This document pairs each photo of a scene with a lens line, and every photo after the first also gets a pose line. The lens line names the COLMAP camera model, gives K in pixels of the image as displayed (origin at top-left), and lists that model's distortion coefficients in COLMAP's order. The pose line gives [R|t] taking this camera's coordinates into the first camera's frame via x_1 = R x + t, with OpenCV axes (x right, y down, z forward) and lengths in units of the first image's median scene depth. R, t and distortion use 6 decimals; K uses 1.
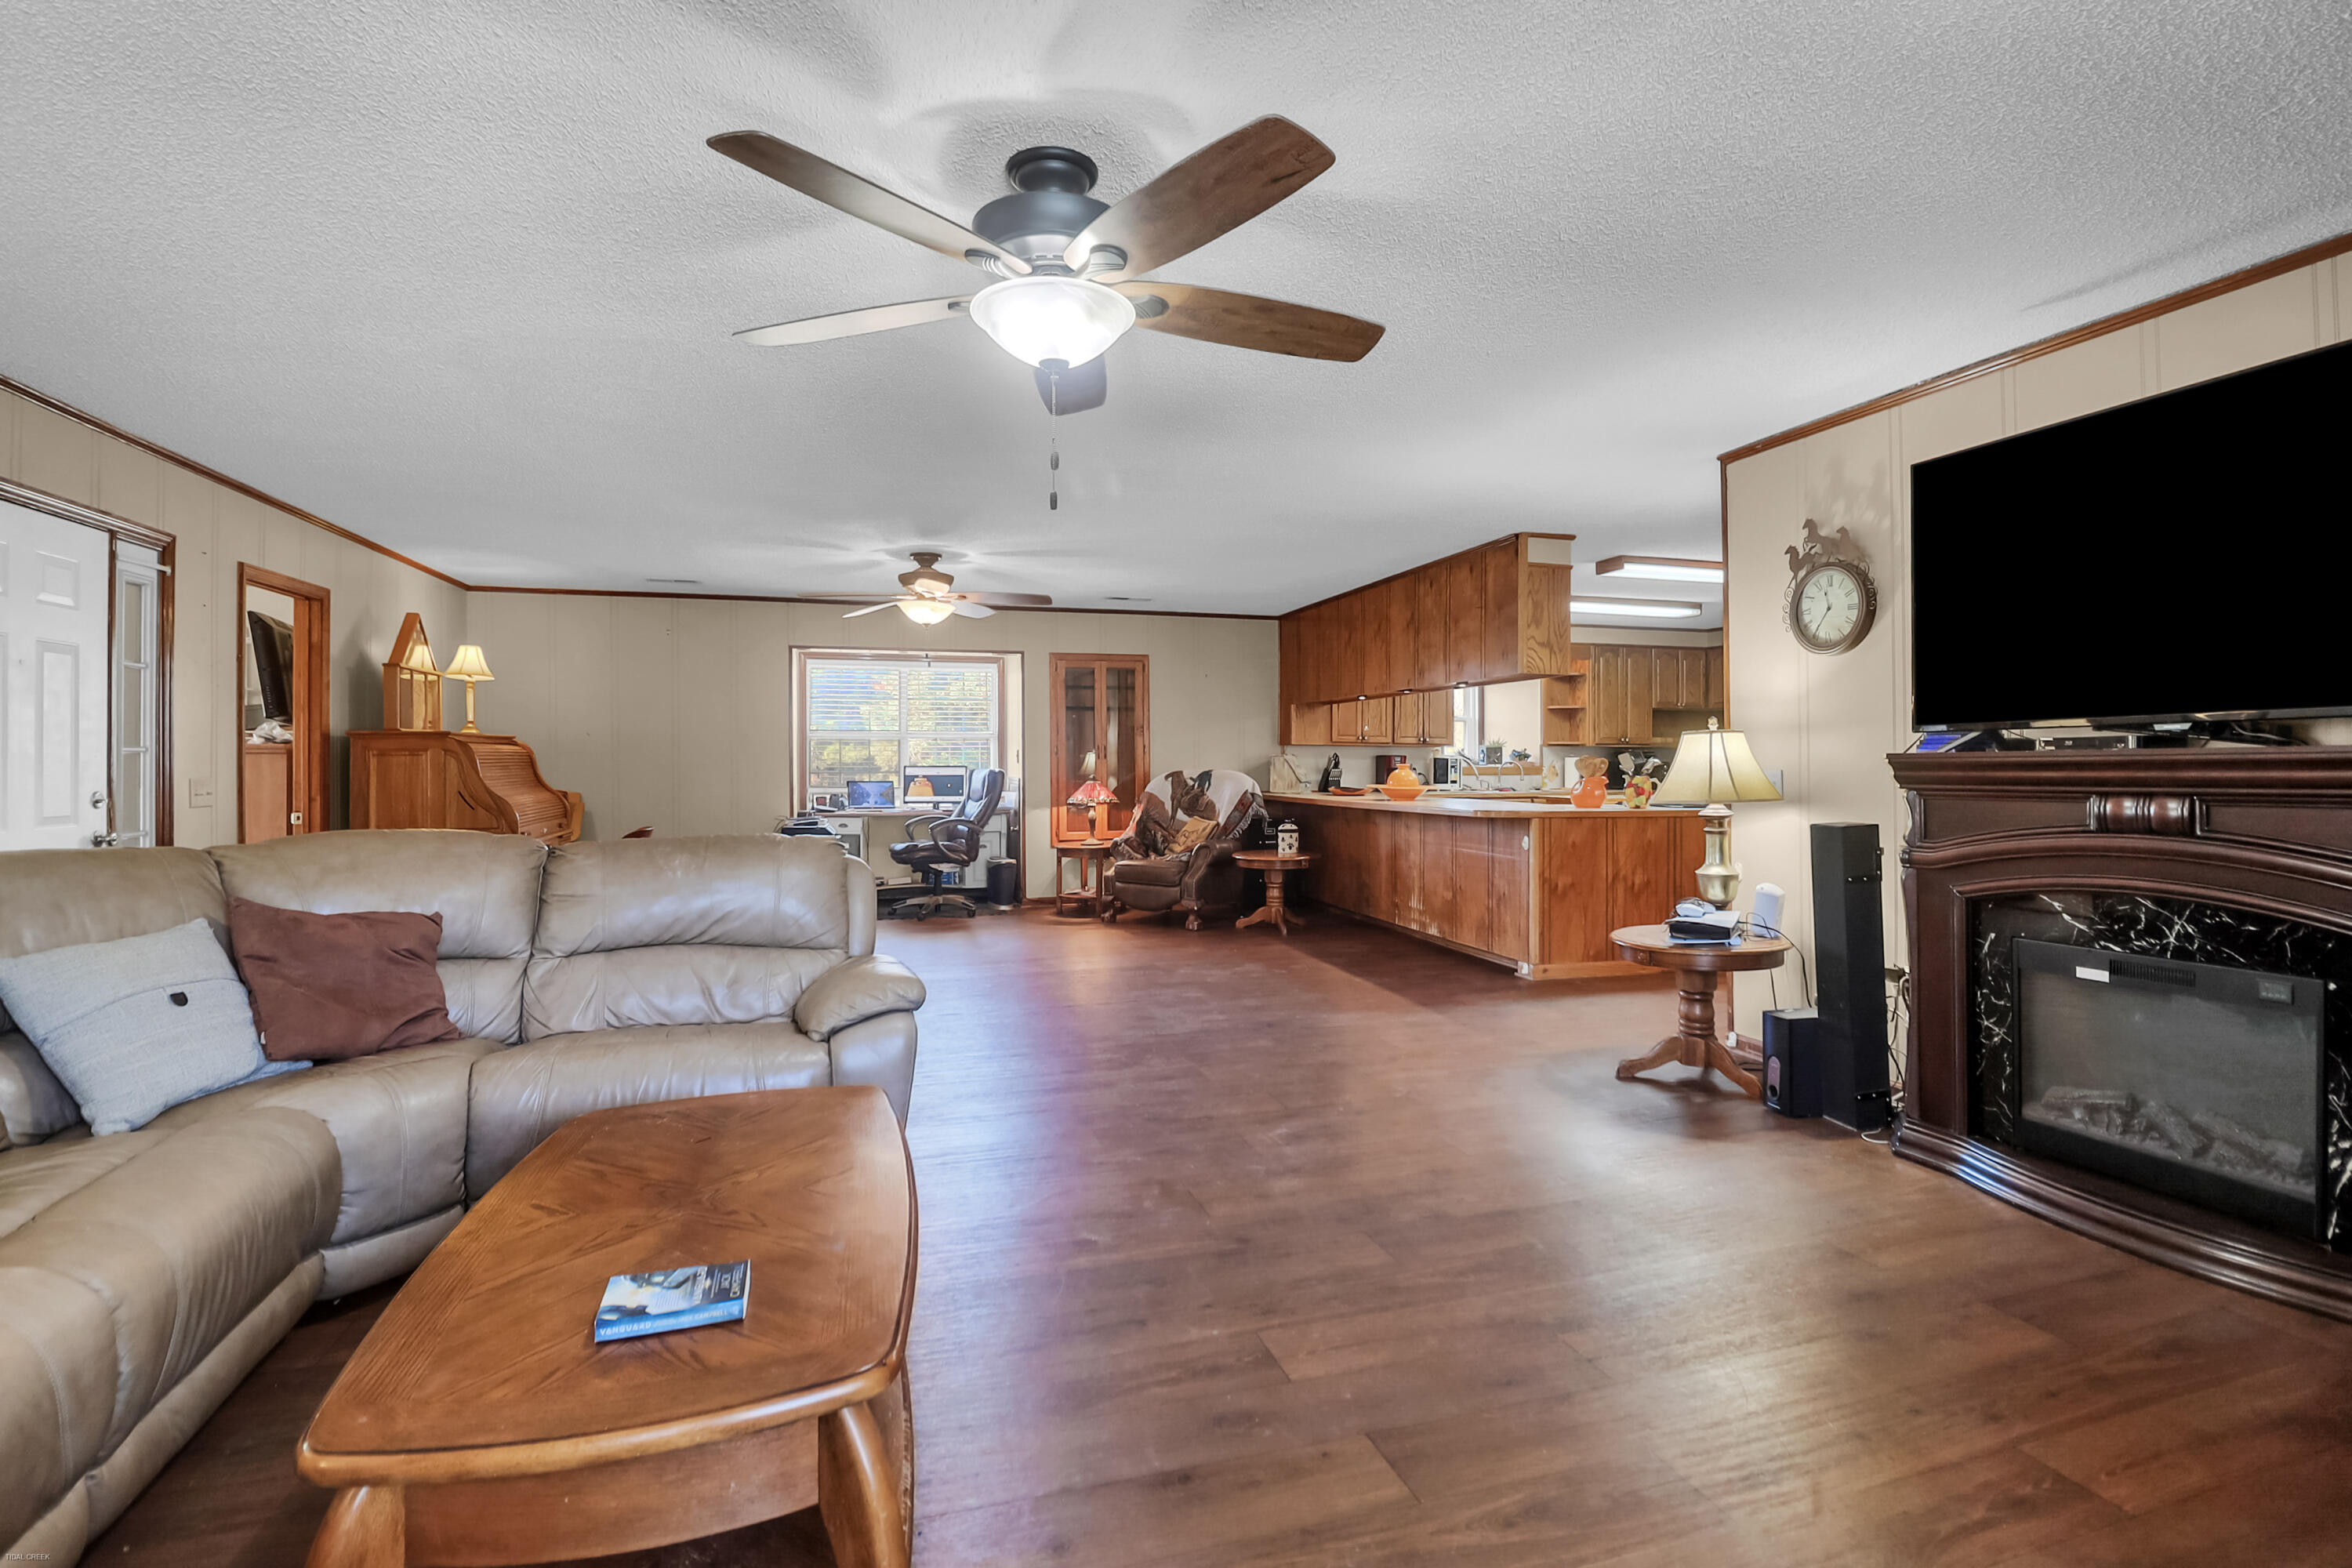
lens RADIAL K [[1126.9, 0, 1173.9], [0, 1126.9, 767.4], [0, 0, 1]] dist [0.000385, -0.000106]
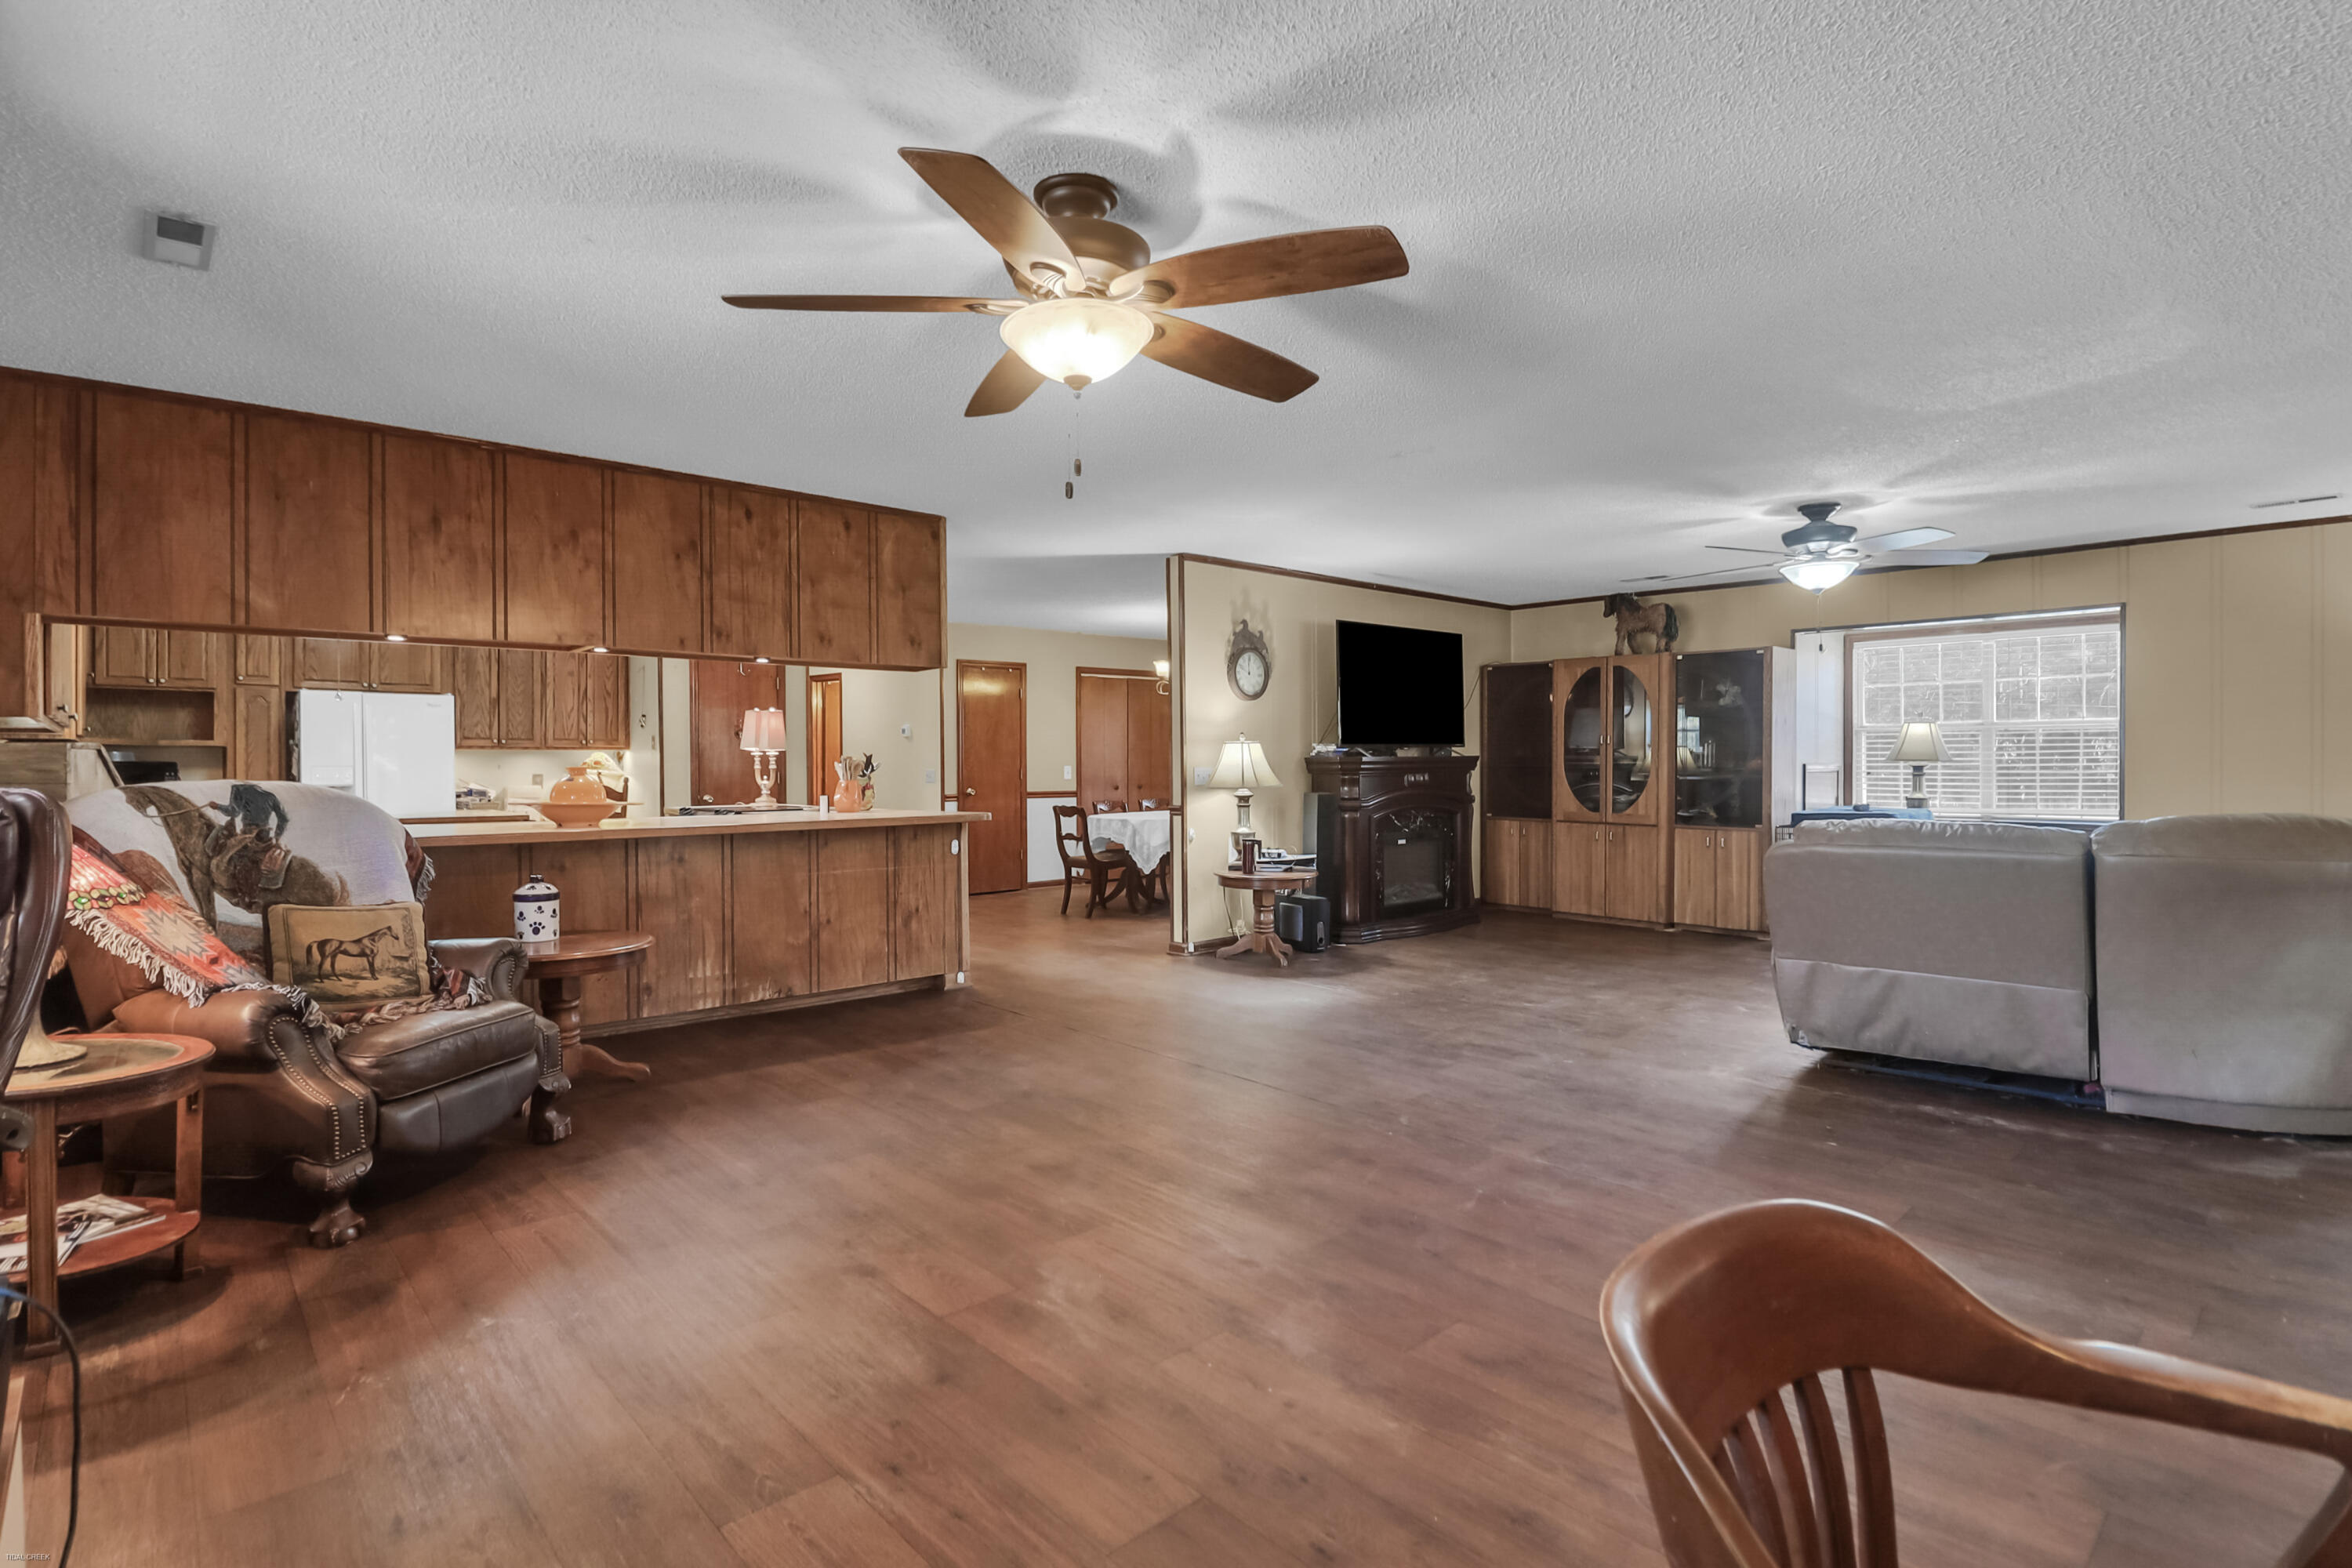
lens RADIAL K [[1157.3, 0, 1176.4], [0, 1157.3, 773.4], [0, 0, 1]] dist [0.000138, -0.000069]
pose [[-0.451634, -0.005671, 0.892185, -0.534094], [0.006844, 0.999928, 0.009820, -0.002990], [-0.892177, 0.010541, -0.451563, 1.051620]]
